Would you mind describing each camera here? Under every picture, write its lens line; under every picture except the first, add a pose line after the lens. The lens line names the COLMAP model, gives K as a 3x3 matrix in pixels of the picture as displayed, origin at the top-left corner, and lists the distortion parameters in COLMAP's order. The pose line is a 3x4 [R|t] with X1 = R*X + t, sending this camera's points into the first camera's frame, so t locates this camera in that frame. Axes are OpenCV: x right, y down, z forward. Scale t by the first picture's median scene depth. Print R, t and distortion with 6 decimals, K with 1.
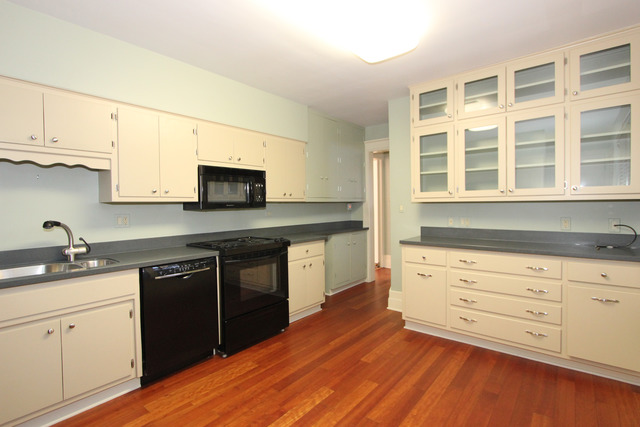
lens RADIAL K [[303.7, 0, 320.0], [0, 303.7, 213.5], [0, 0, 1]] dist [-0.000469, 0.000037]
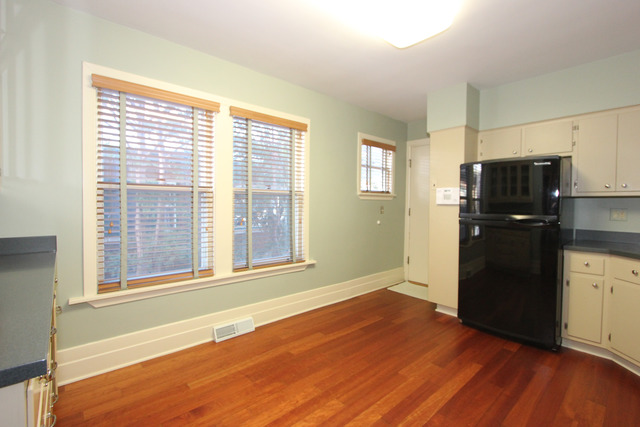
lens RADIAL K [[294.7, 0, 318.8], [0, 294.7, 209.5], [0, 0, 1]] dist [-0.002102, -0.000329]
pose [[-0.984905, -0.001862, 0.173086, 0.051754], [0.003960, 0.999438, 0.033288, -0.017827], [-0.173051, 0.033471, -0.984344, 1.339332]]
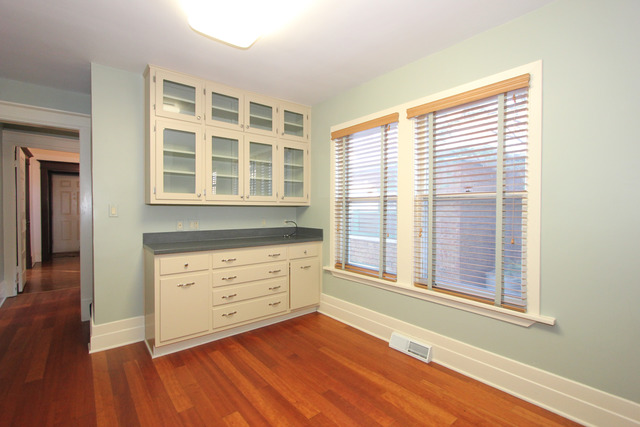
lens RADIAL K [[294.7, 0, 318.8], [0, 294.7, 209.5], [0, 0, 1]] dist [-0.002102, -0.000329]
pose [[0.210161, 0.000013, 0.977667, -0.480136], [0.016908, 0.999850, -0.003648, -0.014584], [-0.977521, 0.017297, 0.210130, 0.466204]]
